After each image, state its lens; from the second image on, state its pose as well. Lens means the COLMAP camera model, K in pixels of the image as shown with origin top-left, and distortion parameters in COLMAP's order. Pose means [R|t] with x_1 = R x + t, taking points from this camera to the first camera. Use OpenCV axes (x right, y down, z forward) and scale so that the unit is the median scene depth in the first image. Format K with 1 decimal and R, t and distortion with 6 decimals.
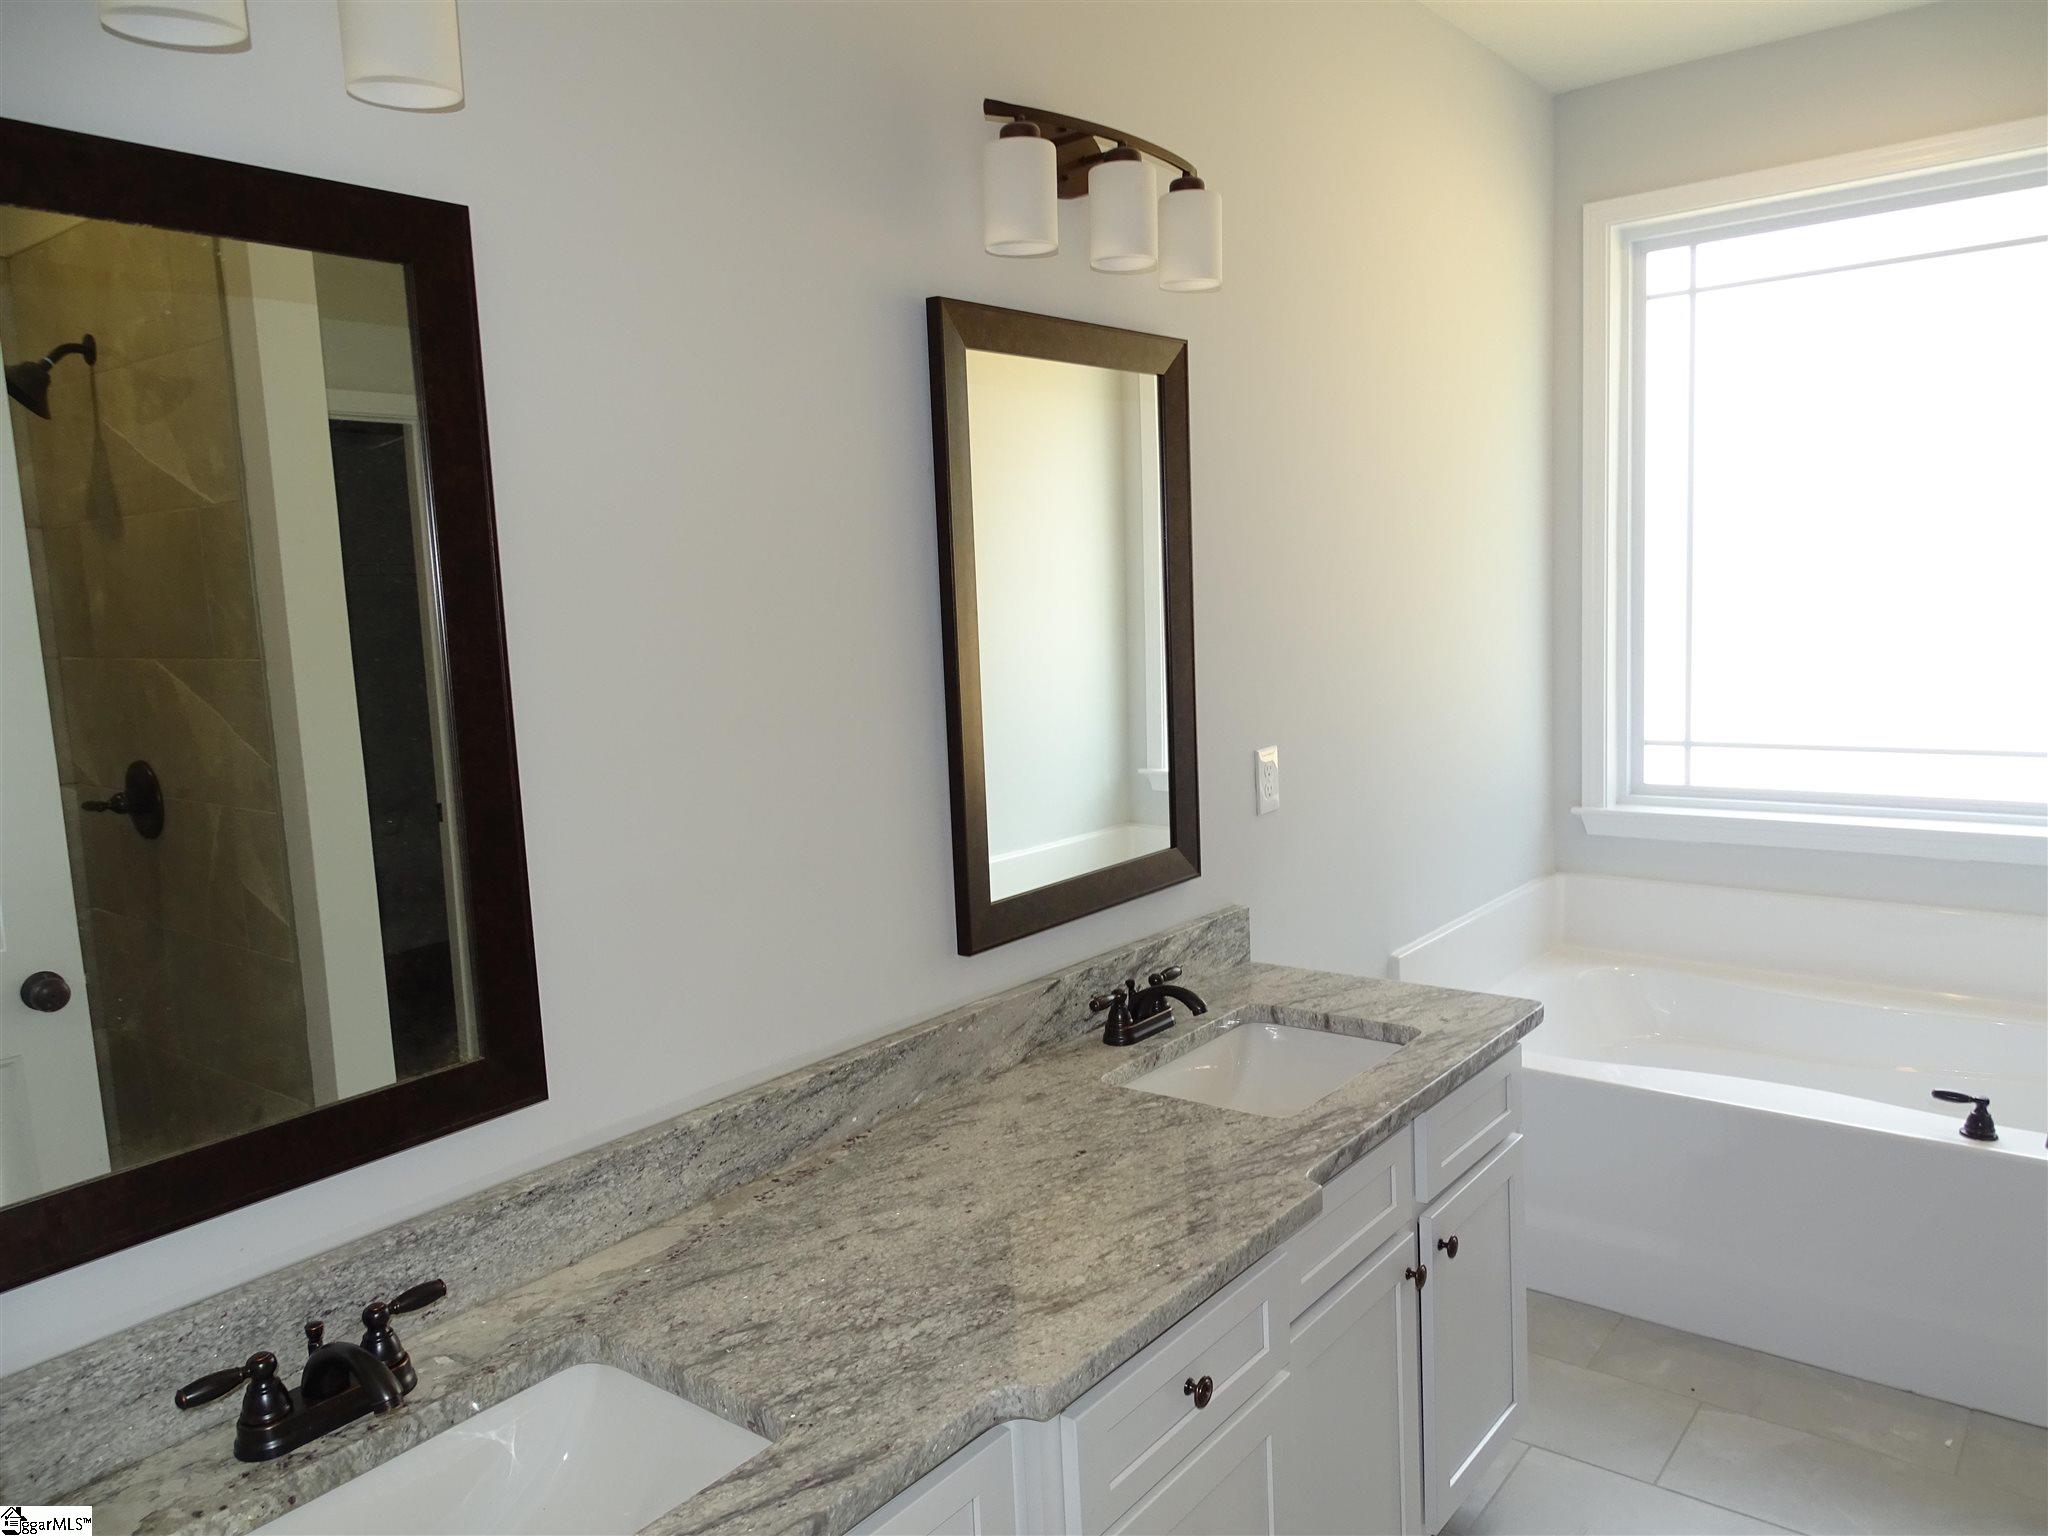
lens RADIAL K [[1471.9, 0, 1024.0], [0, 1471.9, 768.0], [0, 0, 1]] dist [0.010843, 0.008318]
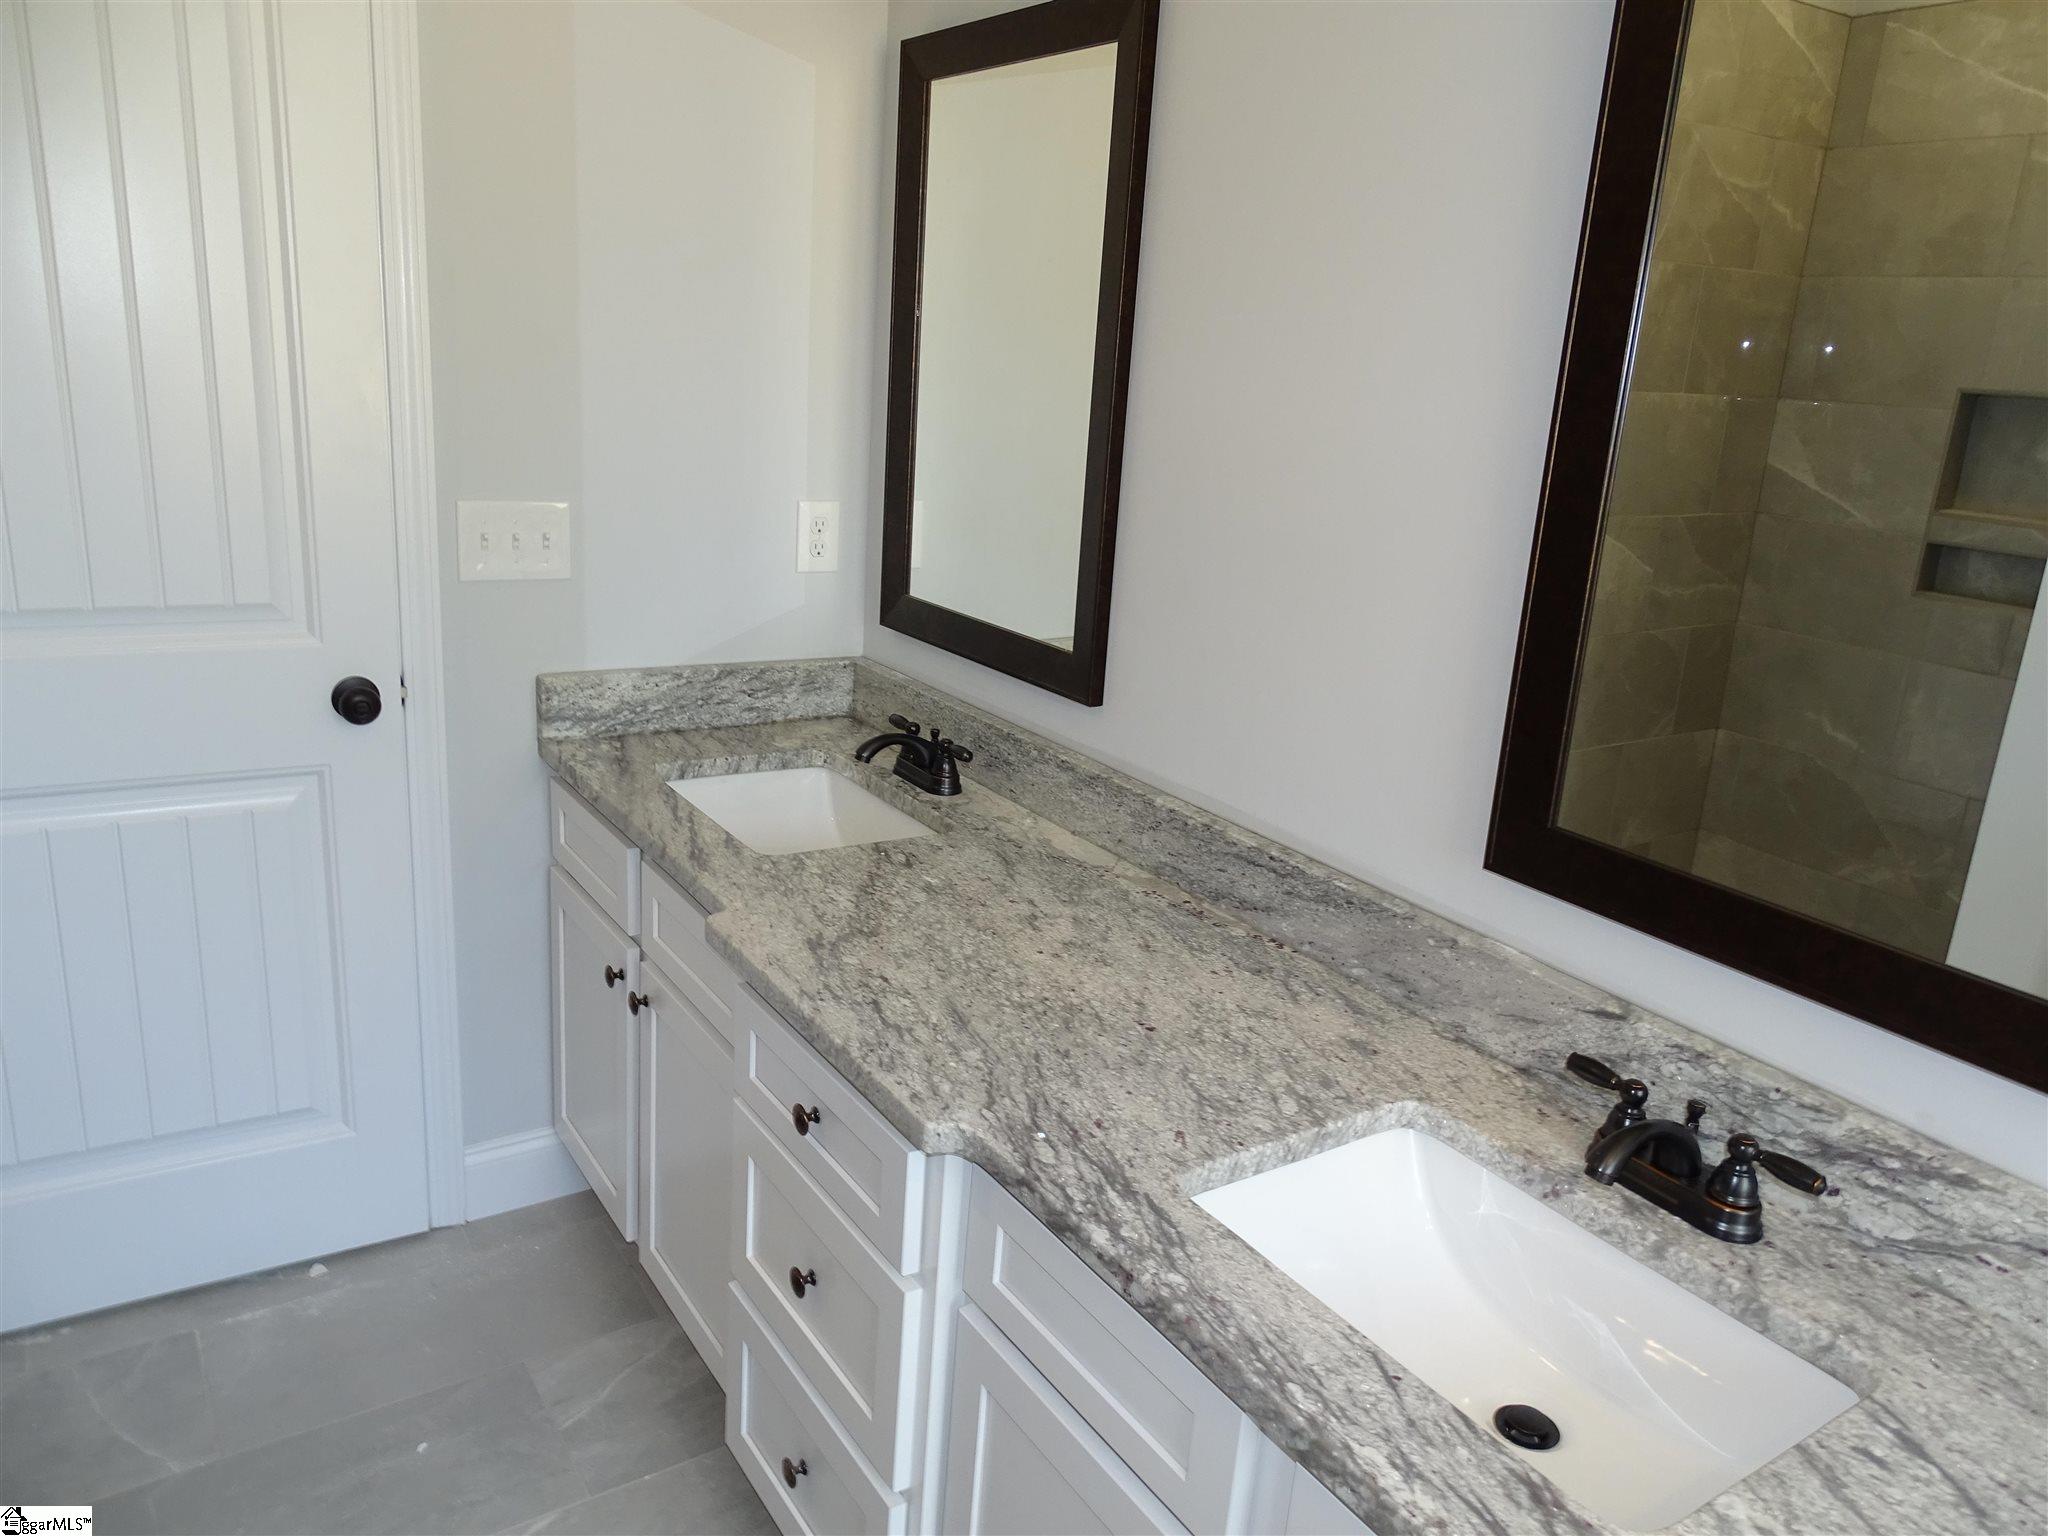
lens RADIAL K [[1455.5, 0, 1024.0], [0, 1455.5, 768.0], [0, 0, 1]] dist [0.011039, -0.008020]
pose [[-0.309812, 0.290284, -0.905401, 0.746999], [-0.170341, 0.919902, 0.353221, -0.144513], [0.935415, 0.263659, -0.235549, 1.083057]]
